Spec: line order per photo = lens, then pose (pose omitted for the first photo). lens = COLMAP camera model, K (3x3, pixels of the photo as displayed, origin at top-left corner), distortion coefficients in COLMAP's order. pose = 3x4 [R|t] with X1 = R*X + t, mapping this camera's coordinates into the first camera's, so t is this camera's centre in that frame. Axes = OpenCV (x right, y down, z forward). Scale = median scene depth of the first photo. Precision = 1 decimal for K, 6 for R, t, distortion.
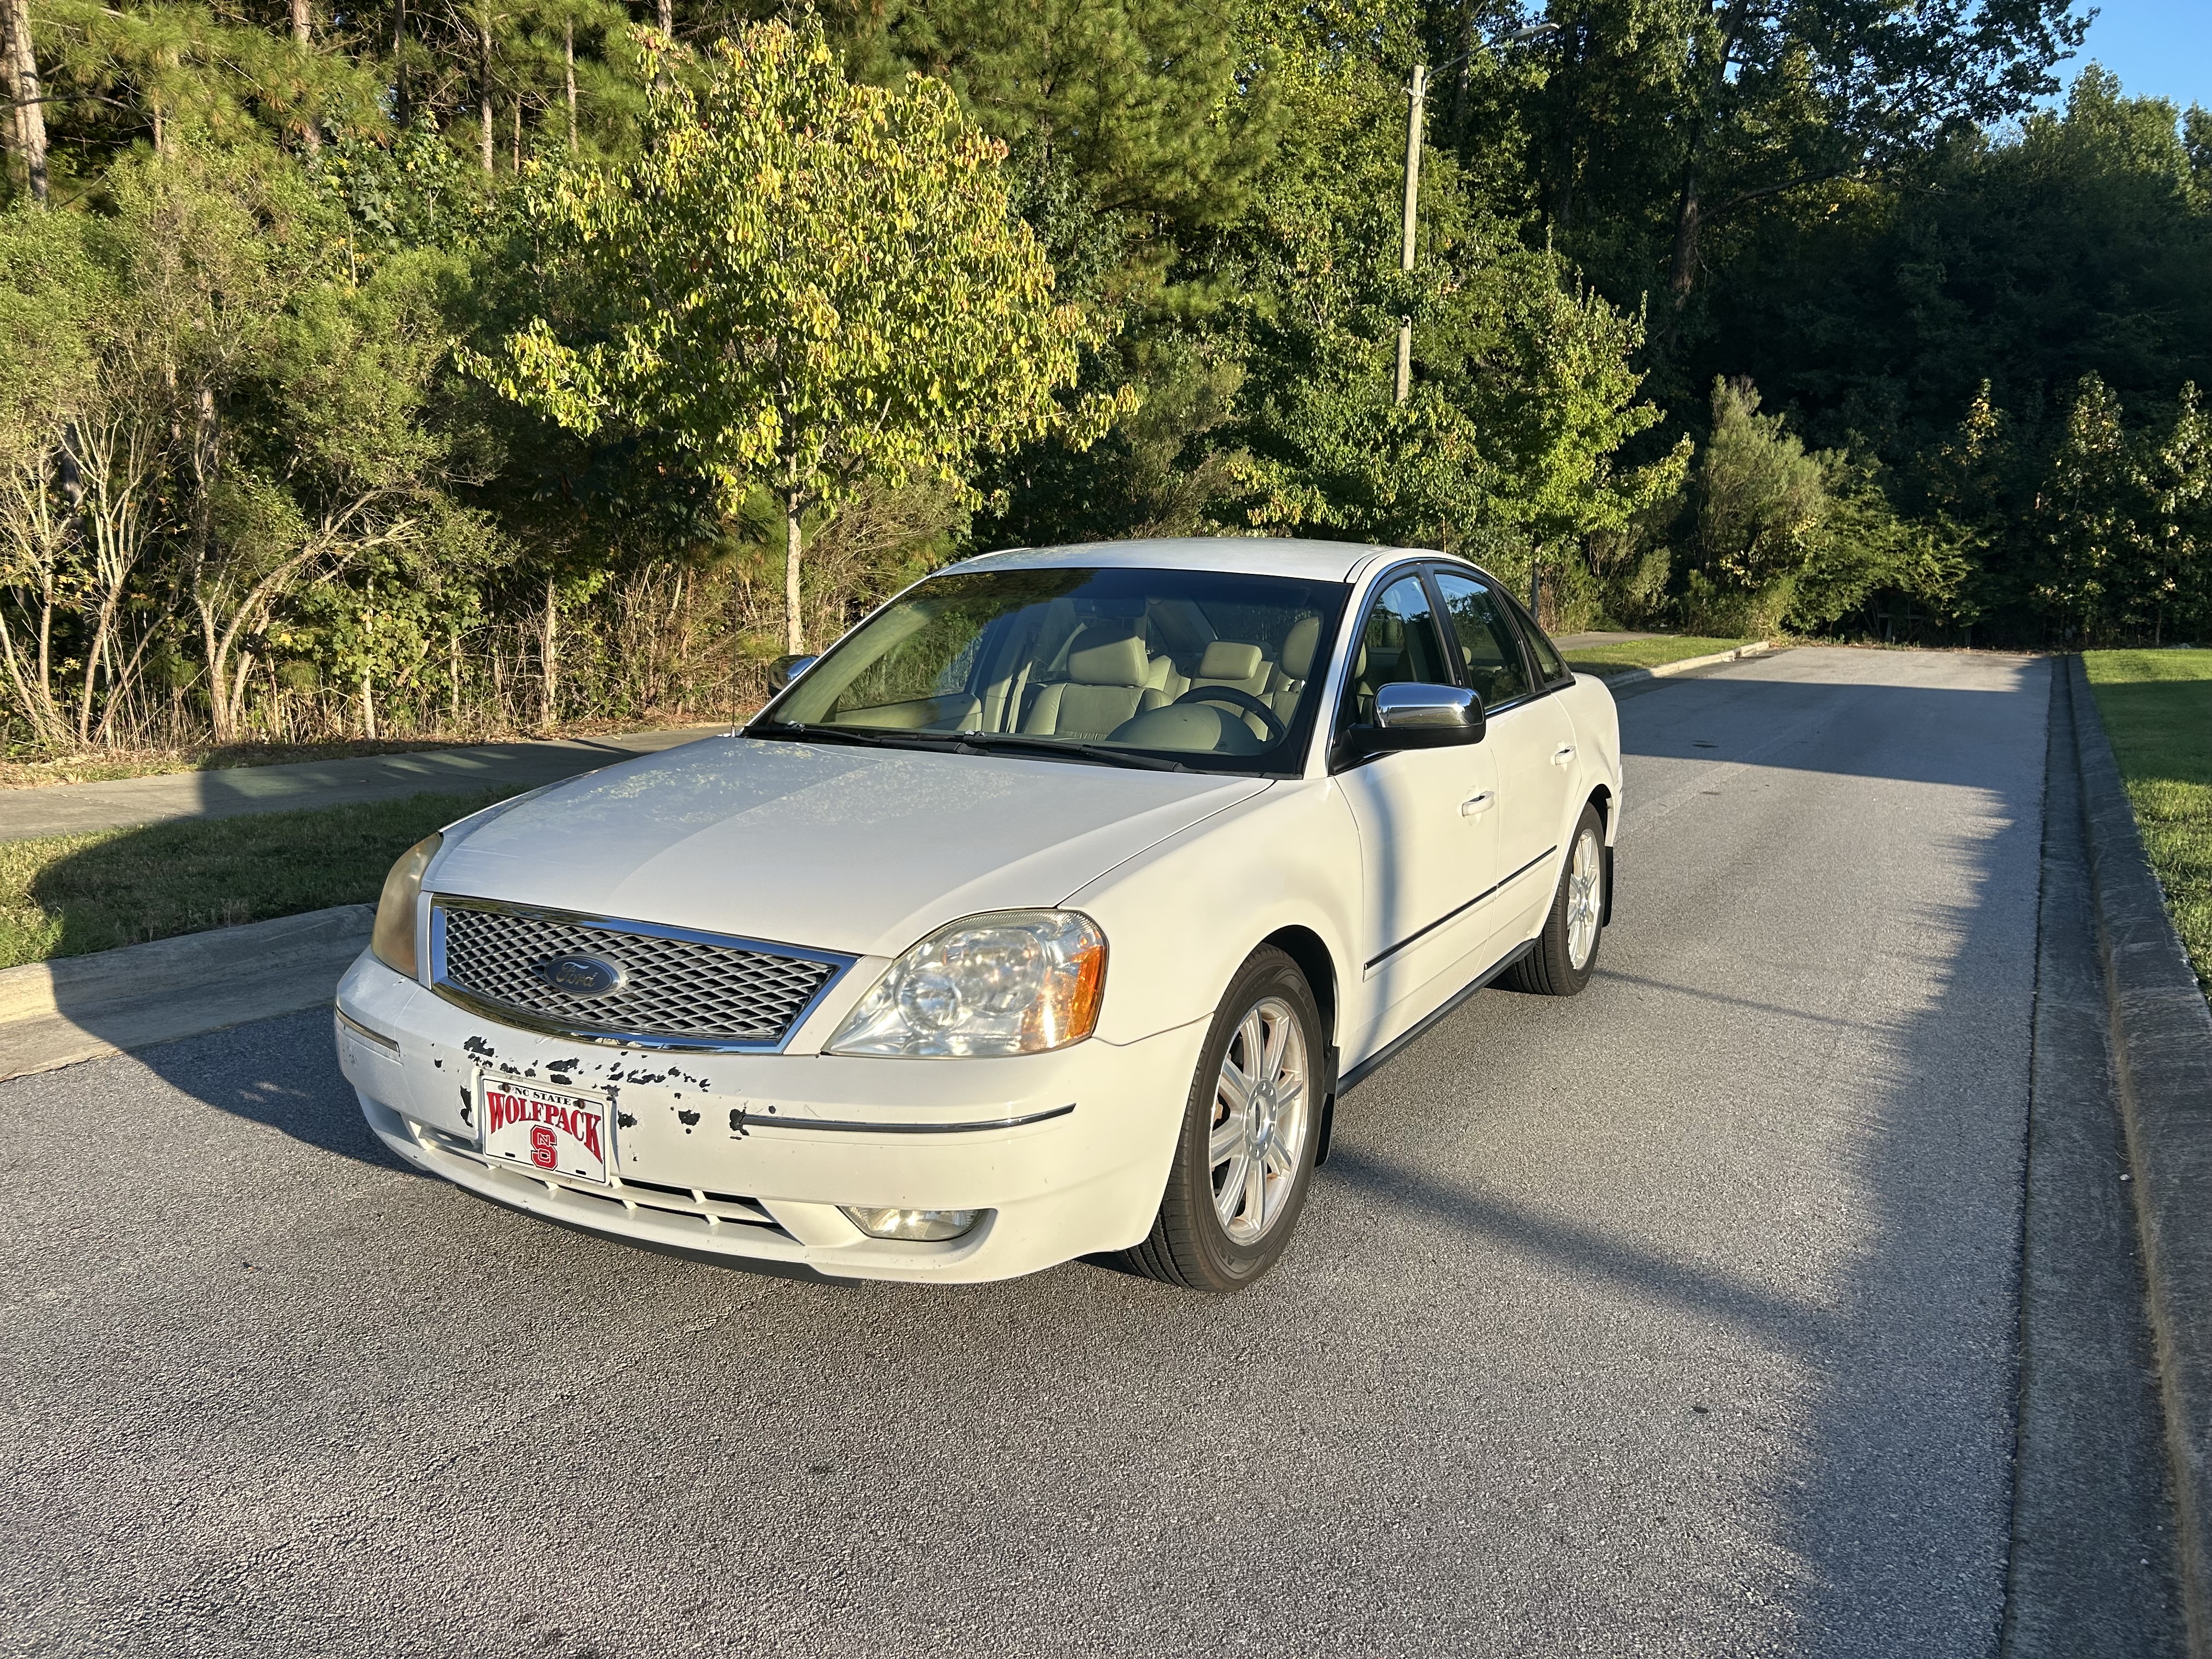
lens RADIAL K [[1675.3, 0, 1103.2], [0, 1675.3, 816.3], [0, 0, 1]] dist [0.044291, -0.040397]
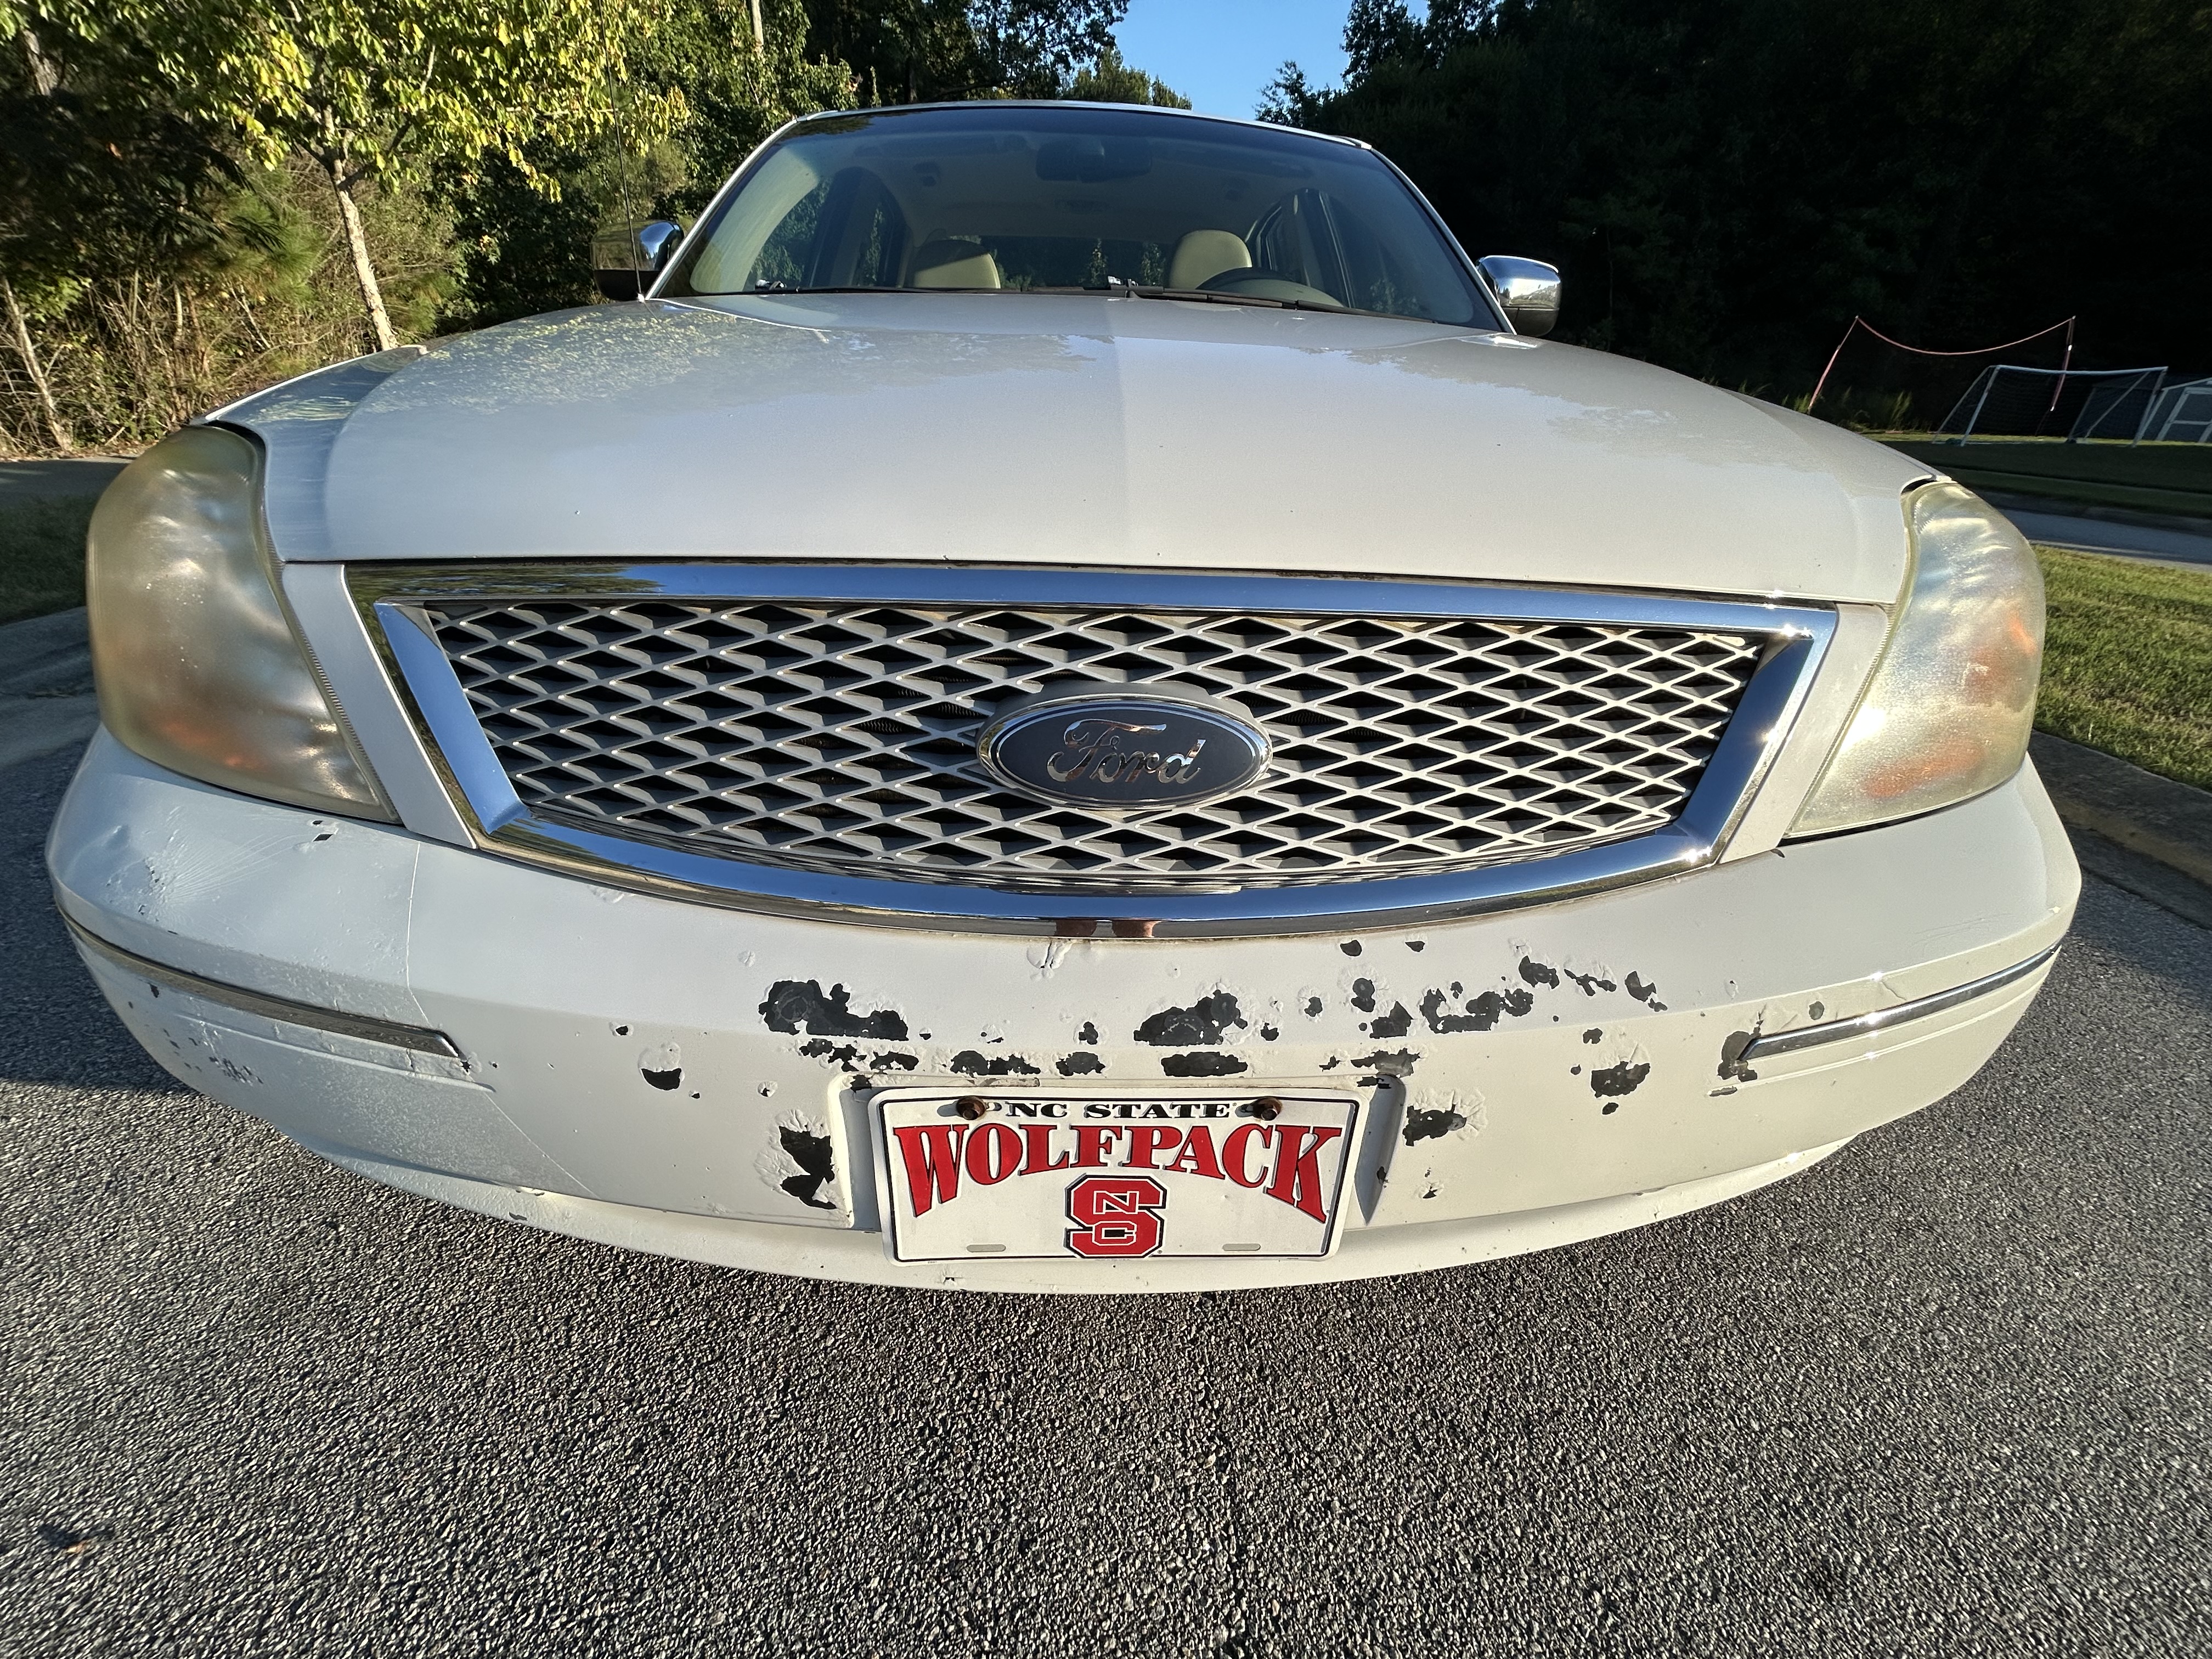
lens RADIAL K [[886.1, 0, 1100.5], [0, 886.1, 824.3], [0, 0, 1]] dist [0.001587, -0.000906]
pose [[0.862368, -0.214973, 0.458377, -0.127669], [0.052219, 0.938315, 0.341816, 0.014756], [-0.503583, -0.270835, 0.820398, 0.271301]]
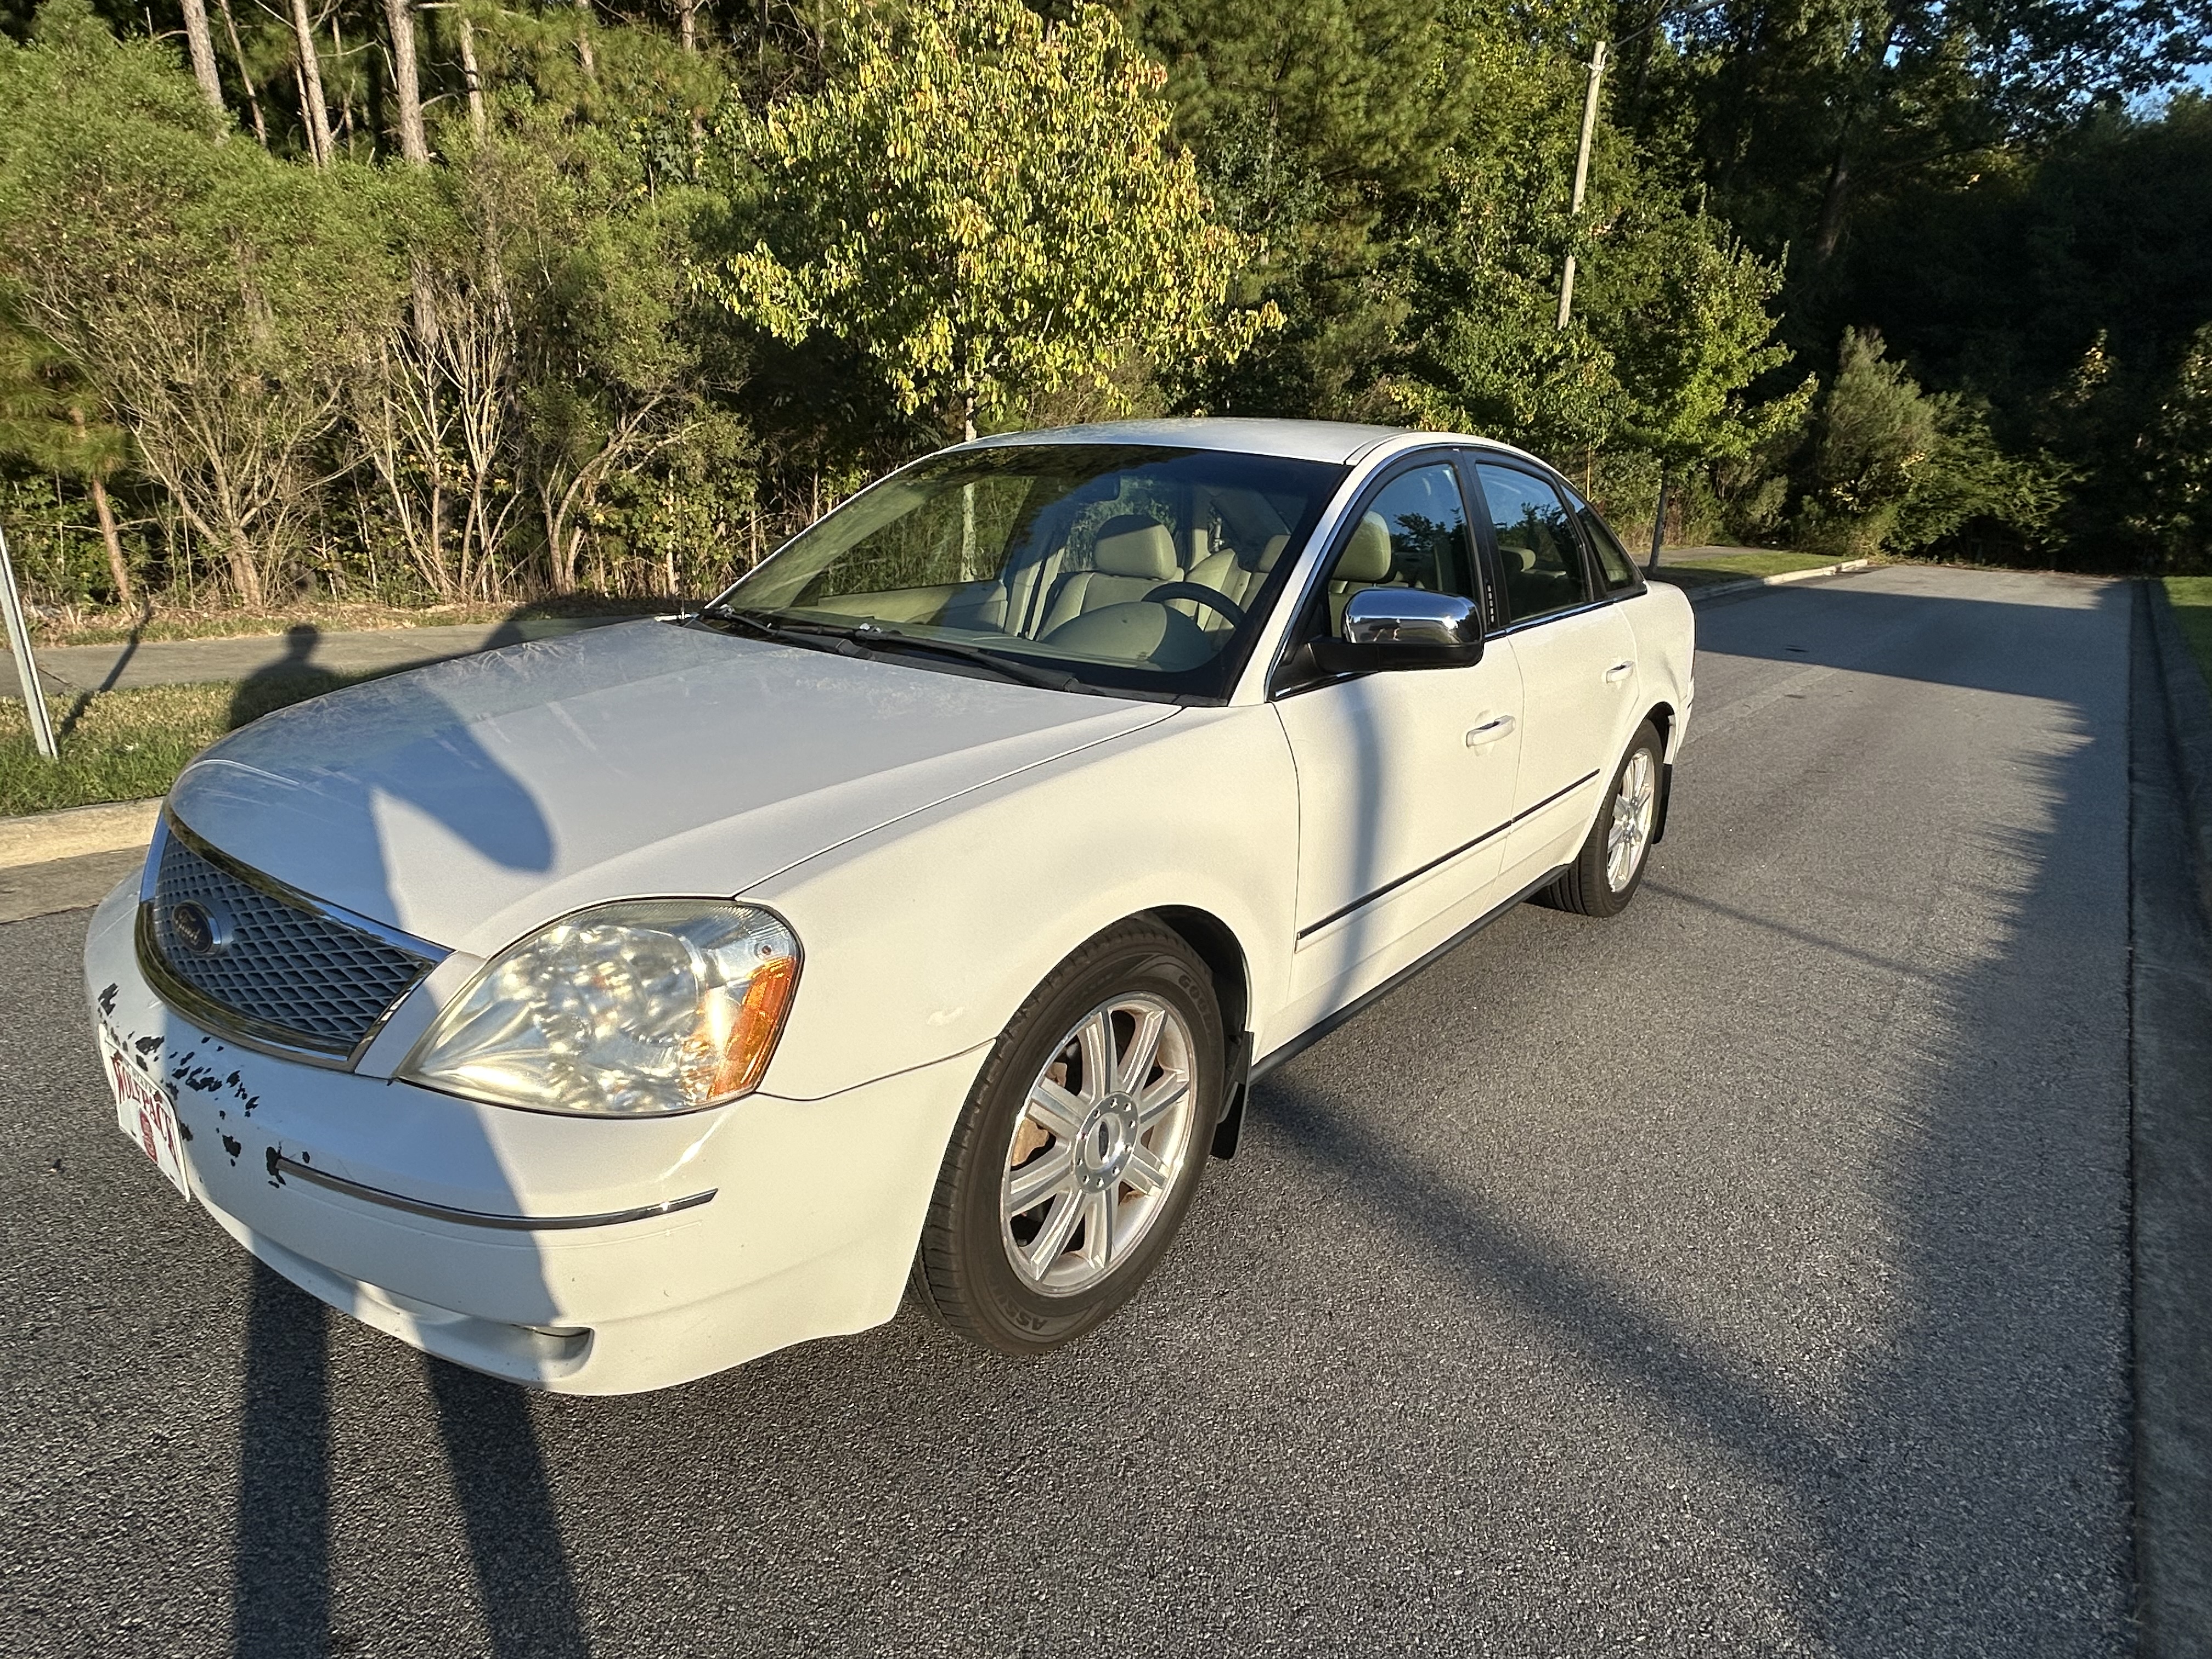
lens RADIAL K [[1229.1, 0, 1095.6], [0, 1229.1, 820.8], [0, 0, 1]] dist [-0.010708, 0.007678]
pose [[0.983746, 0.068391, -0.166032, 0.063605], [-0.047632, 0.990893, 0.125943, -0.015461], [0.173133, -0.115988, 0.978045, 0.163855]]
